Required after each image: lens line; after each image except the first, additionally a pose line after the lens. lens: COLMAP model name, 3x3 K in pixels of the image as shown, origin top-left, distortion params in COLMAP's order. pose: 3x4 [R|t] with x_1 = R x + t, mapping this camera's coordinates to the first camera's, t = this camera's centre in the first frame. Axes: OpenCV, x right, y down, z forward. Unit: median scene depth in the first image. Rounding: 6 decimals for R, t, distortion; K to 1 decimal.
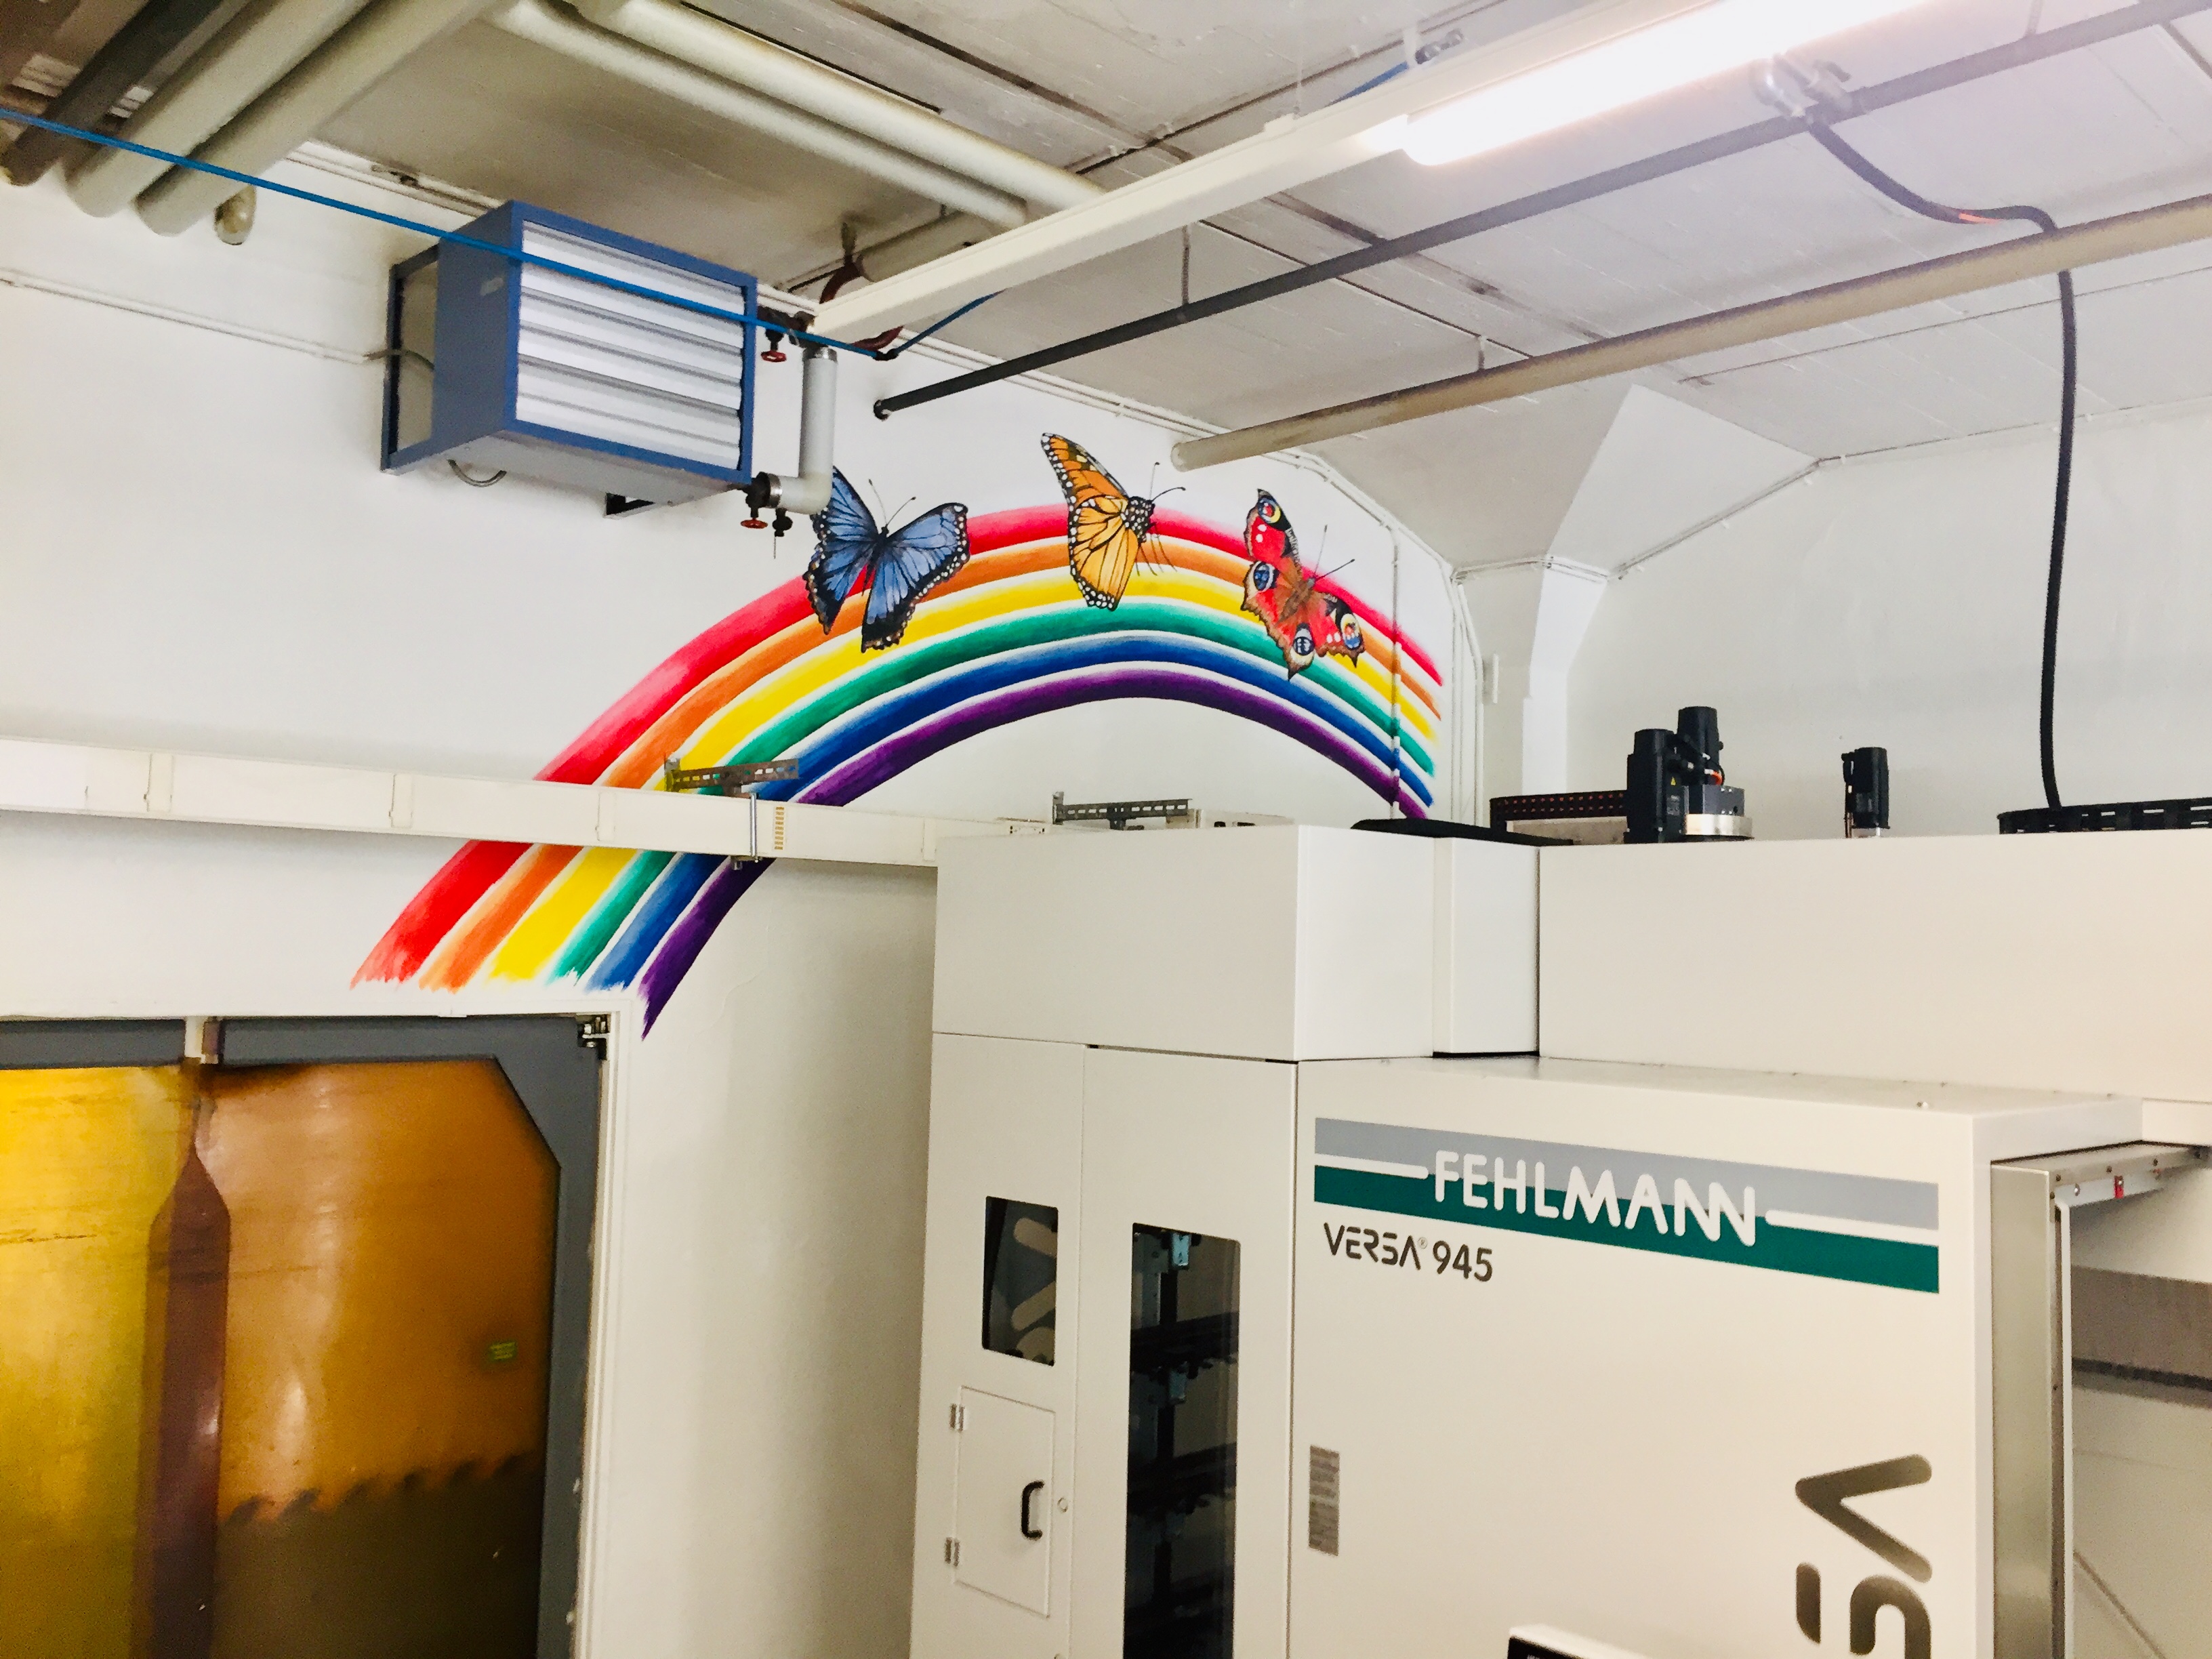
lens RADIAL K [[1898.2, 0, 1091.0], [0, 1898.2, 806.2], [0, 0, 1]] dist [0.083245, -0.117188]
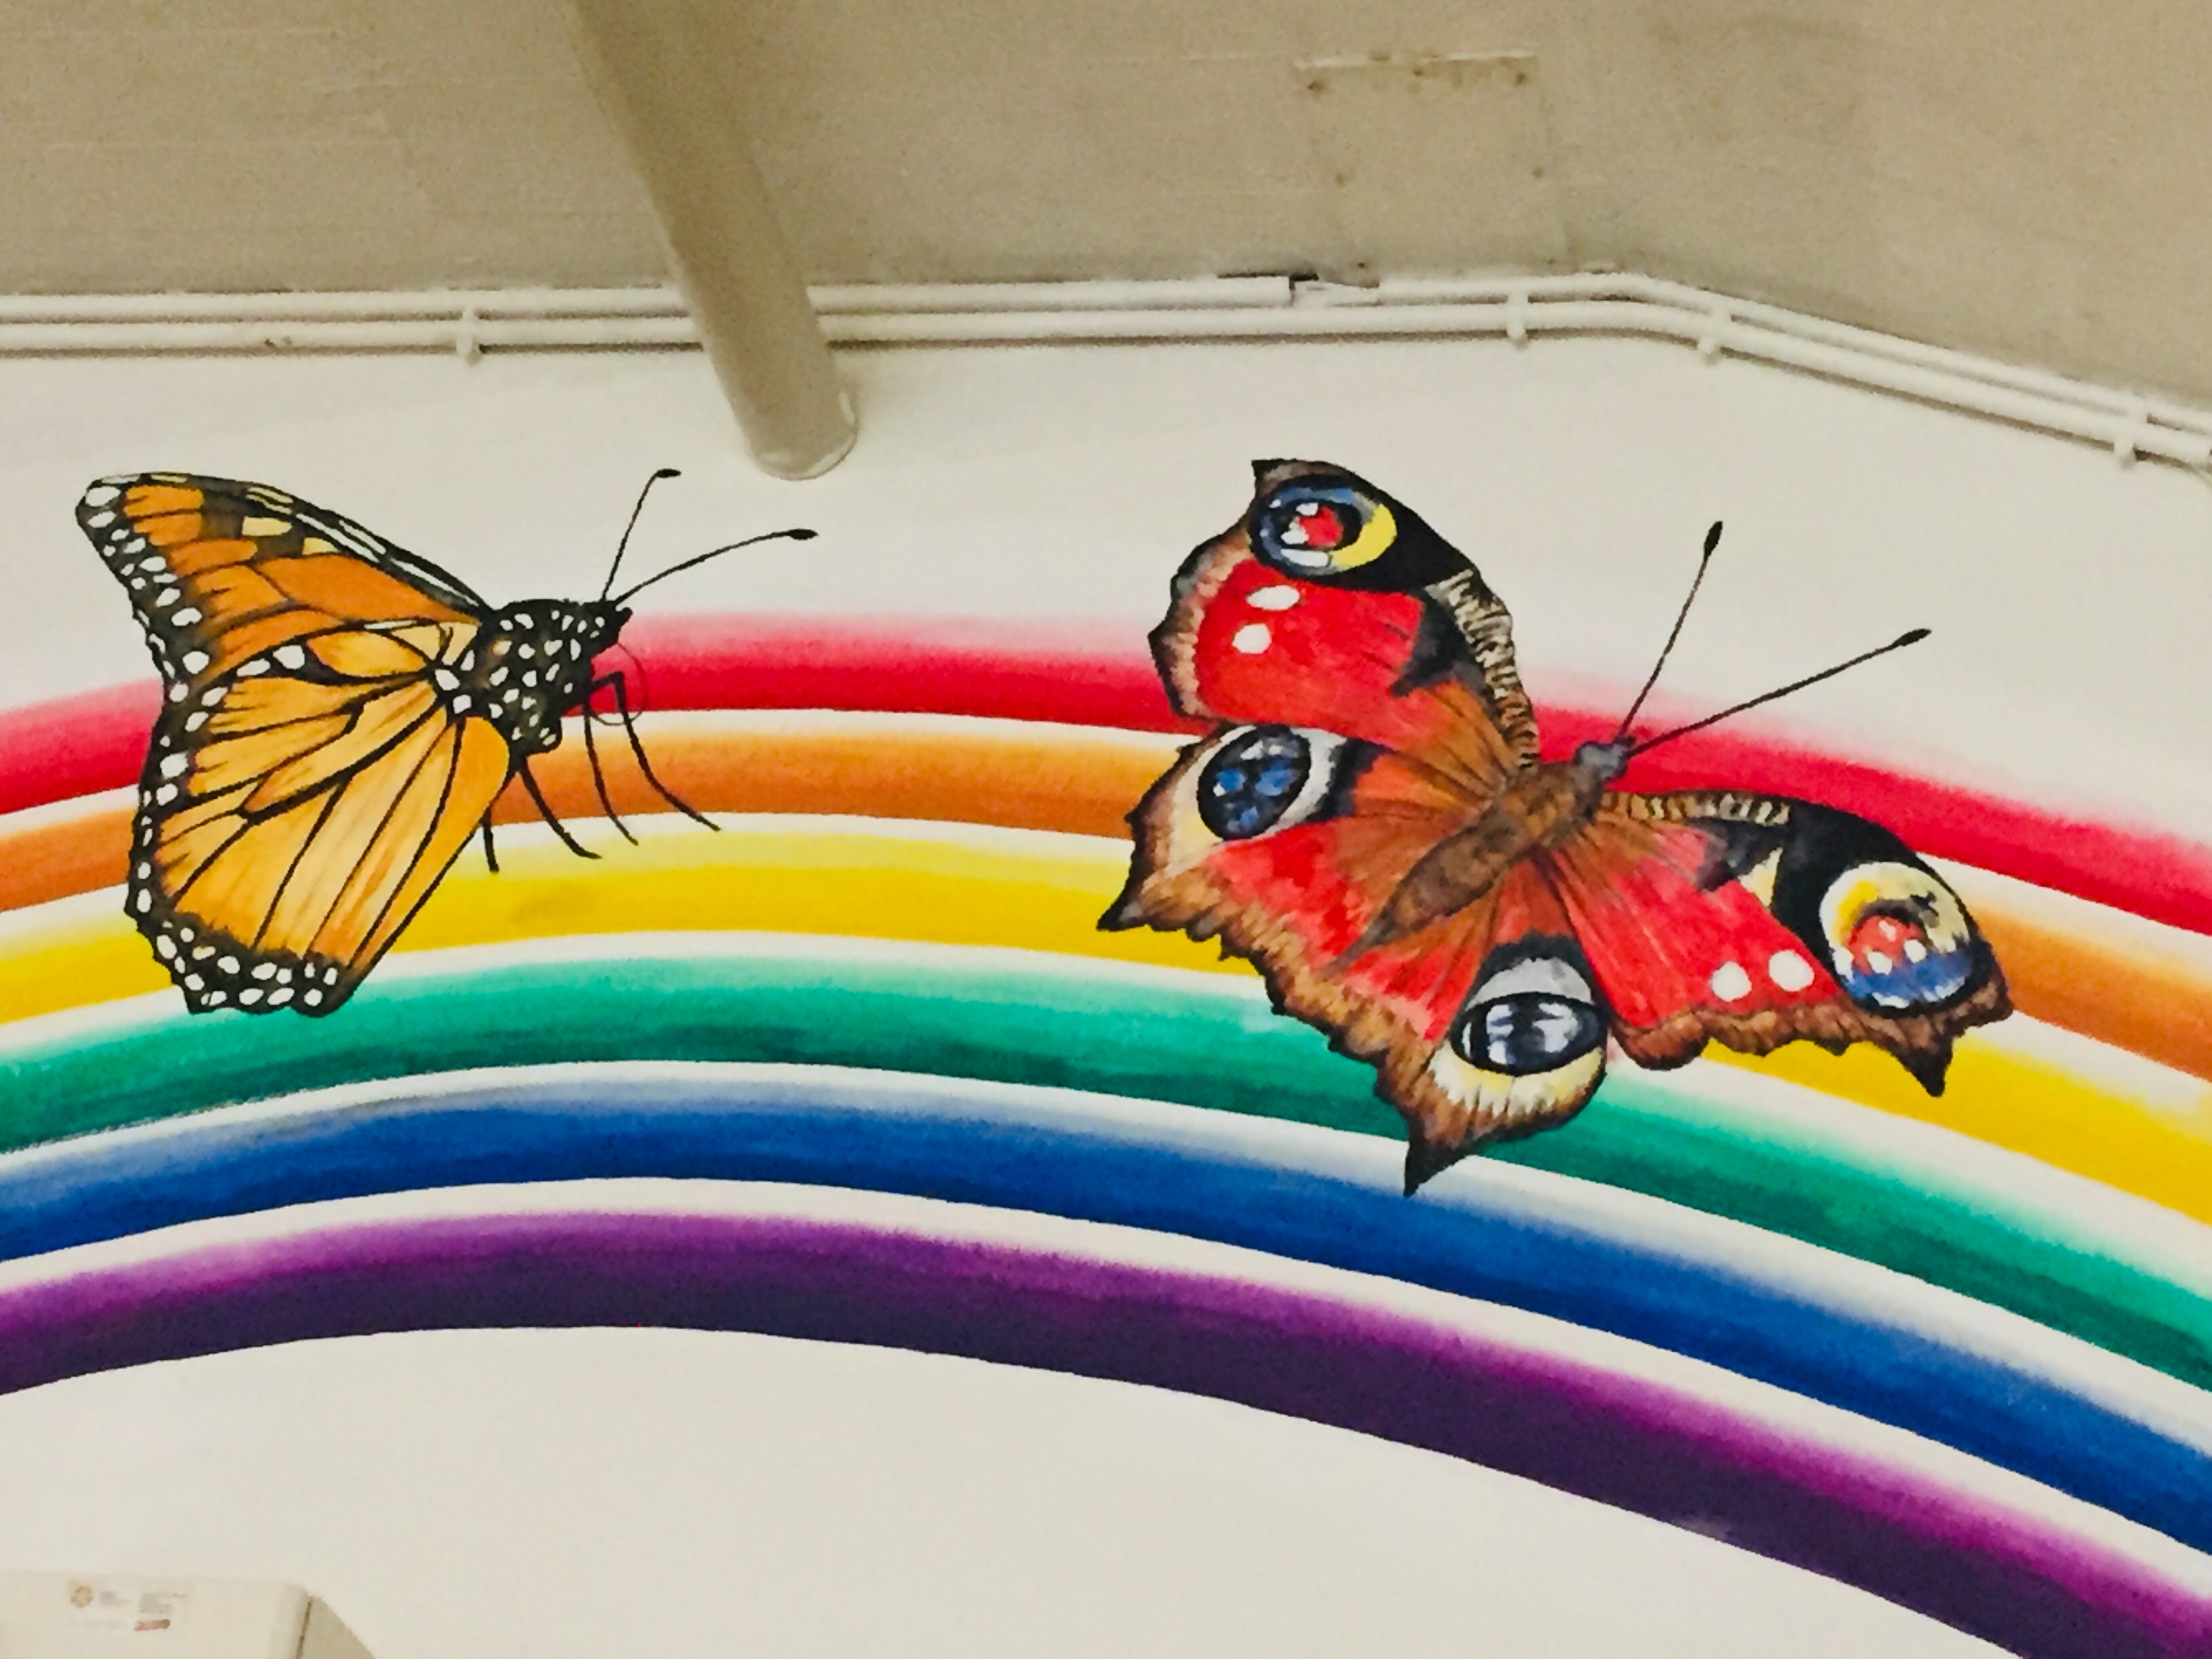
lens RADIAL K [[4605.0, 0, 1090.1], [0, 4605.0, 822.0], [0, 0, 1]] dist [0.052464, 0.000000]
pose [[0.582429, -0.368306, -0.724656, 0.560657], [-0.048029, 0.874317, -0.482974, 0.173290], [0.811461, 0.316103, 0.491538, 0.864616]]
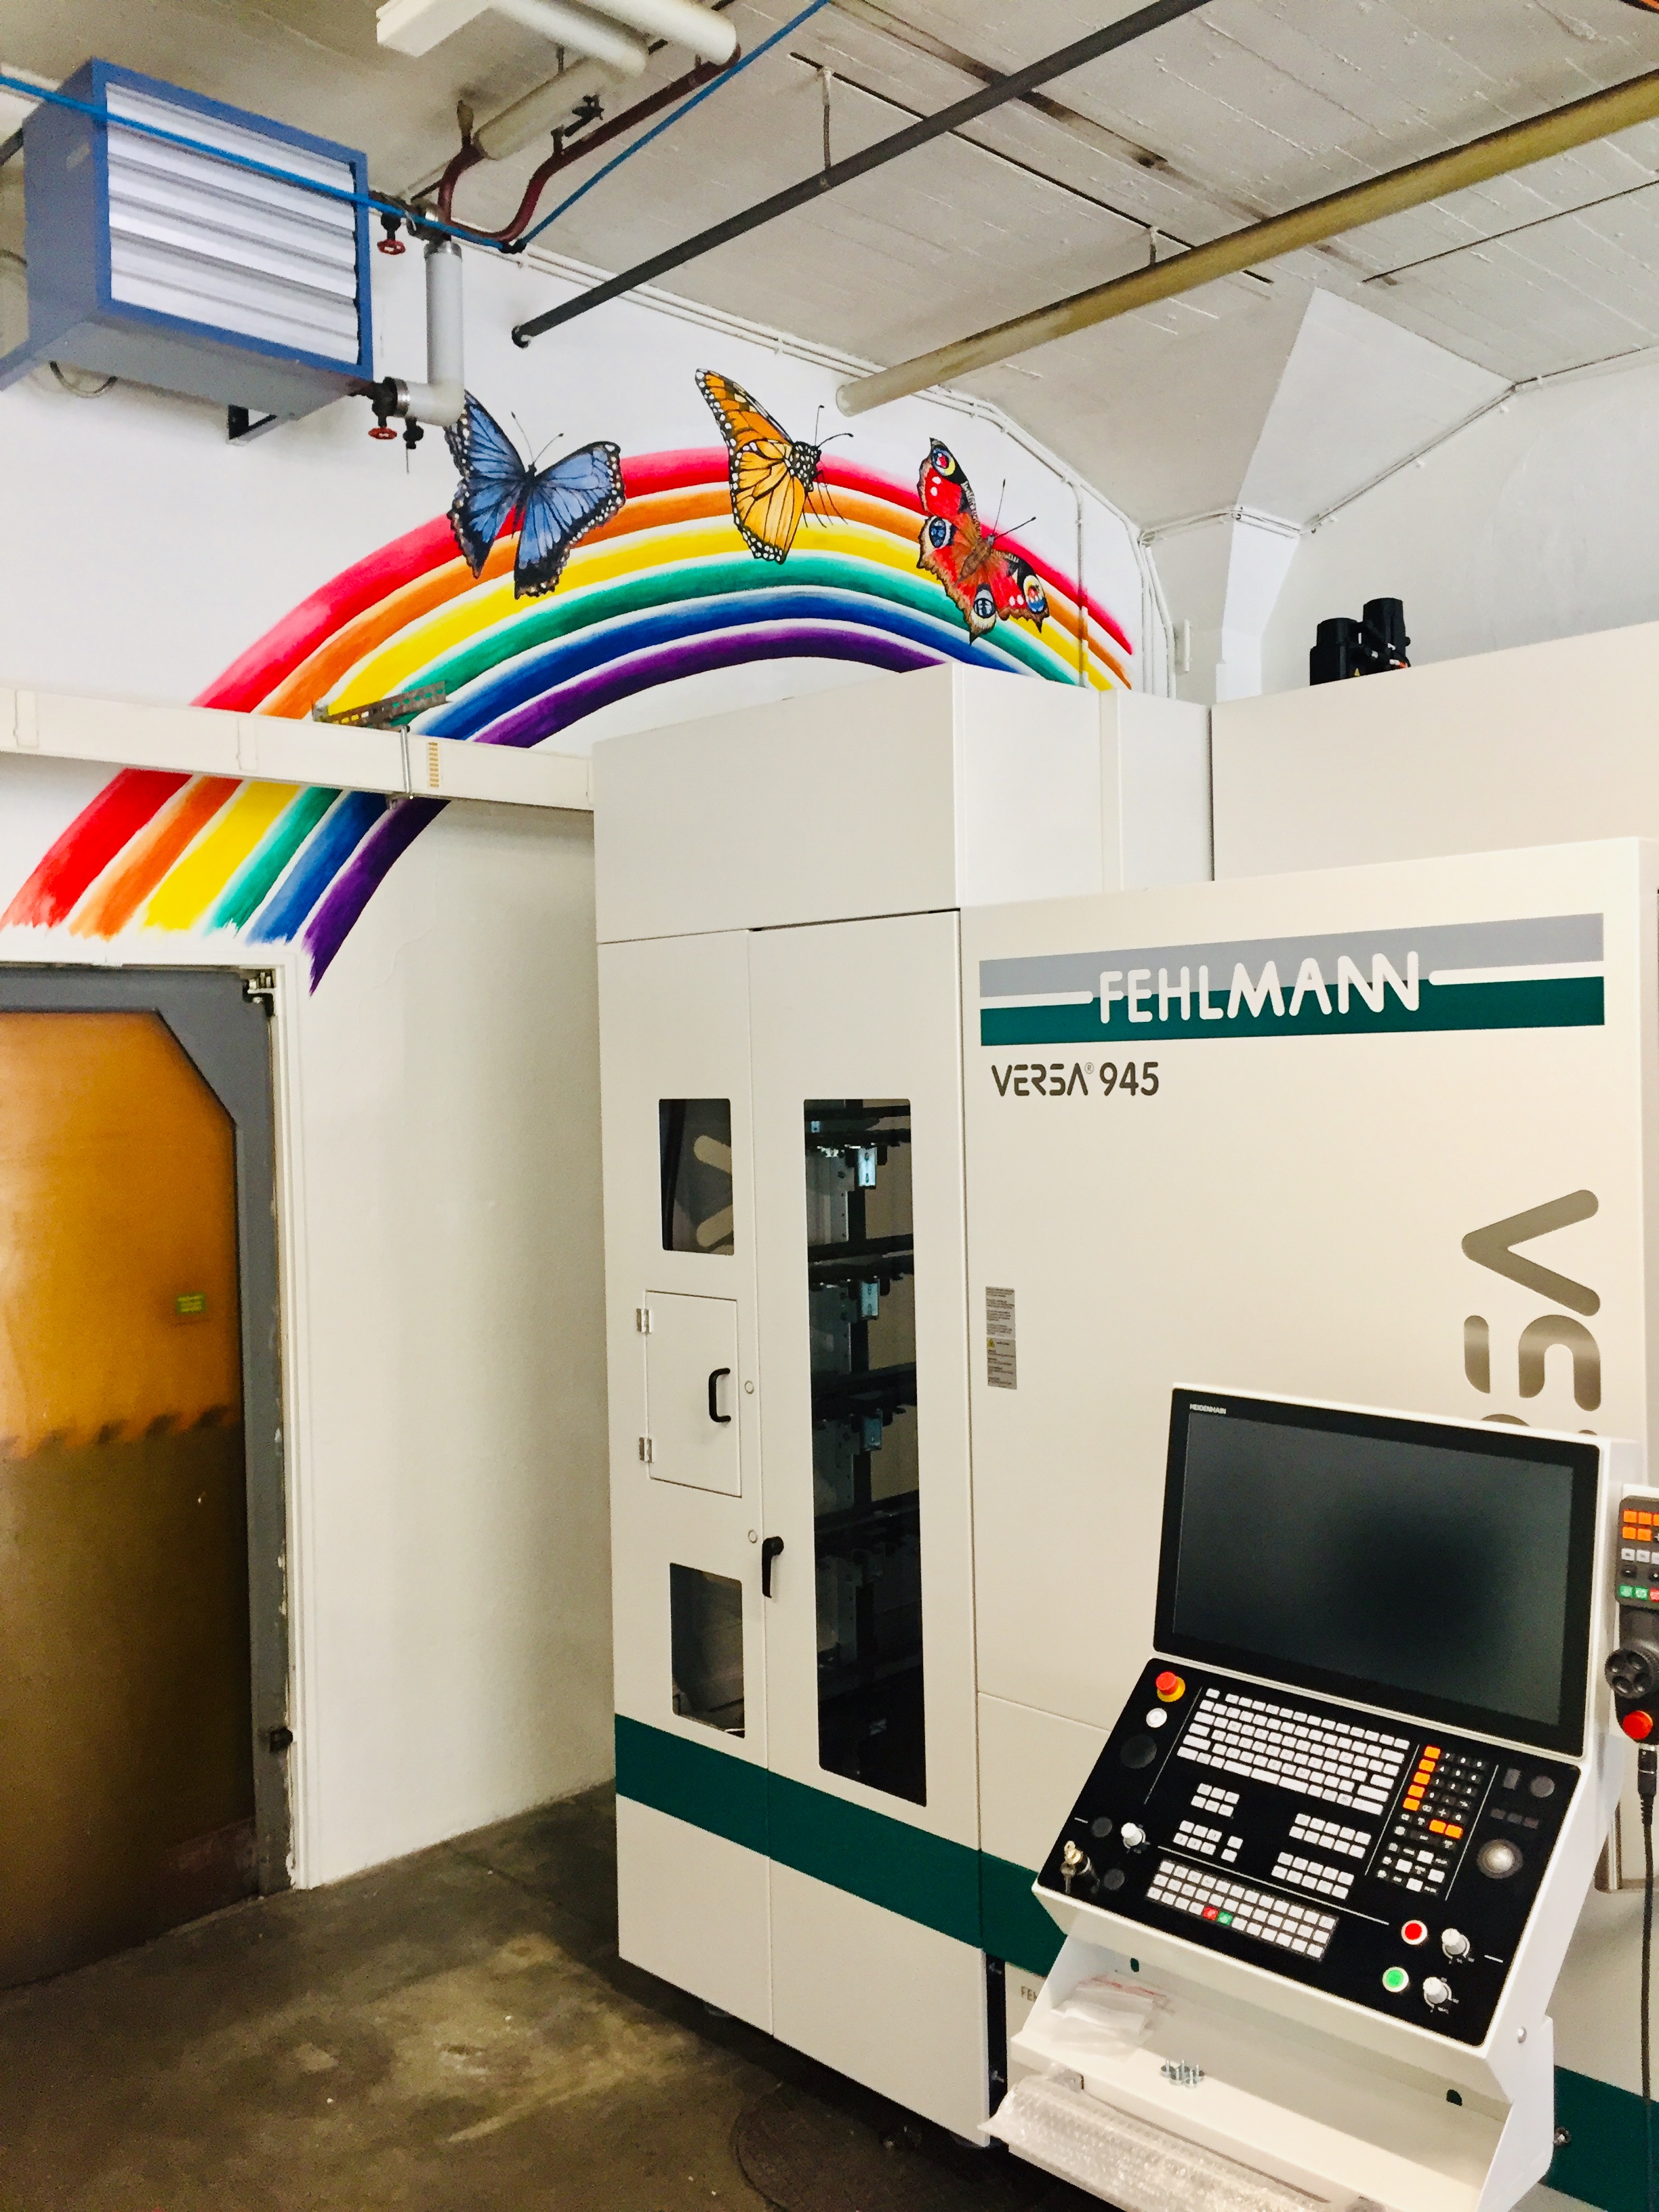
lens RADIAL K [[1898.2, 0, 829.1], [0, 1898.2, 1104.1], [0, 0, 1]] dist [0.083245, -0.117188]
pose [[0.998886, -0.046958, 0.004626, 0.020212], [0.046308, 0.994409, 0.094900, 0.086100], [-0.009056, -0.094580, 0.995476, 0.016788]]
